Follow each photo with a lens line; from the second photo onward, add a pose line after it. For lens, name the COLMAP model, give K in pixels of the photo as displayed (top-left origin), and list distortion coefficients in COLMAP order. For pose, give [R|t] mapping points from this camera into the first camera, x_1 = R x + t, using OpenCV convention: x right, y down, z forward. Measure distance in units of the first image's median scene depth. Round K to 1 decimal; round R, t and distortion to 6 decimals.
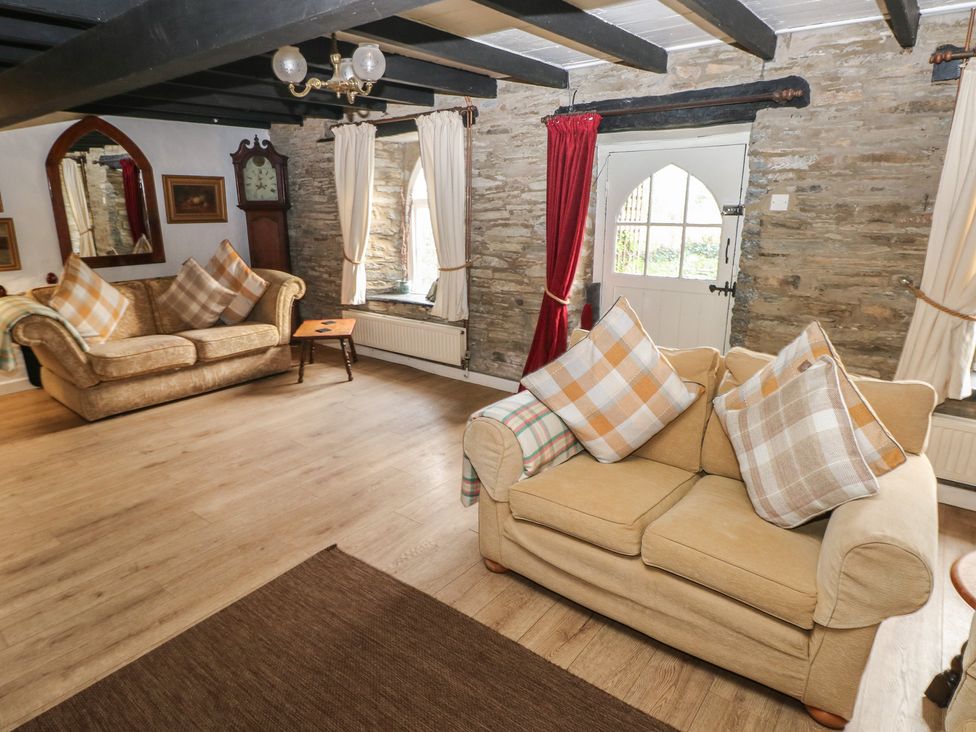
lens RADIAL K [[576.7, 0, 486.7], [0, 576.7, 361.3], [0, 0, 1]] dist [-0.005521, -0.002010]
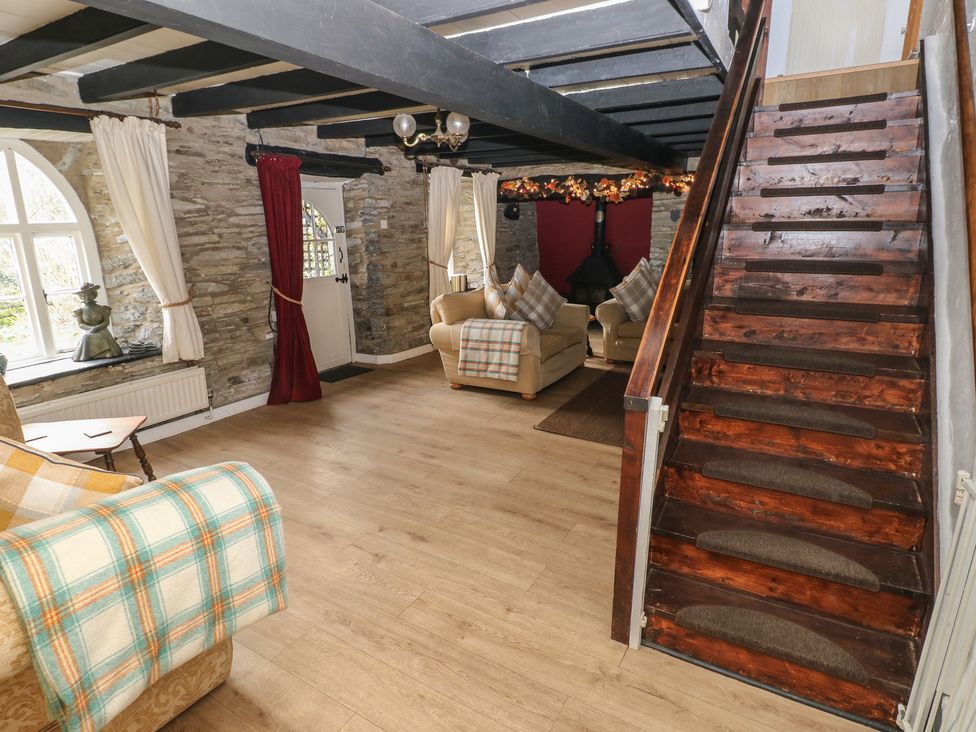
lens RADIAL K [[541.7, 0, 488.2], [0, 541.7, 359.3], [0, 0, 1]] dist [0.003777, -0.015851]
pose [[-0.135235, -0.238465, 0.961689, -1.011046], [0.273648, 0.923864, 0.267567, -0.187625], [-0.952275, 0.299349, -0.059683, 0.688986]]
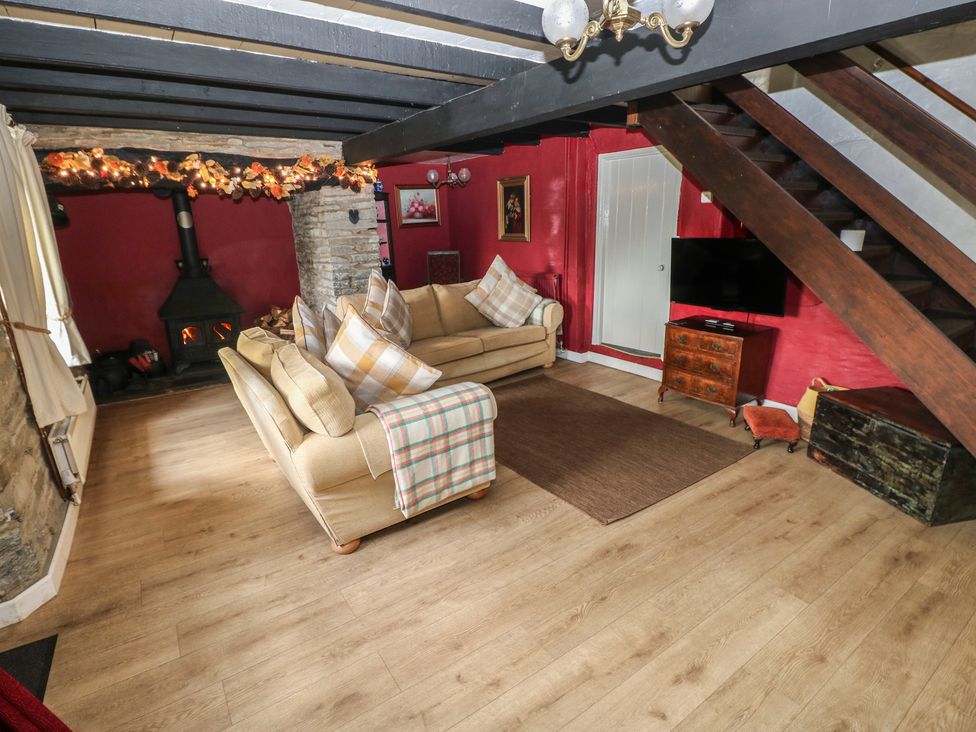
lens RADIAL K [[514.4, 0, 490.5], [0, 514.4, 352.6], [0, 0, 1]] dist [0.004210, -0.011864]
pose [[-0.955273, -0.047925, 0.291816, -0.191184], [0.106070, 0.865596, 0.489381, -0.284056], [-0.276049, 0.498445, -0.821797, 1.019257]]
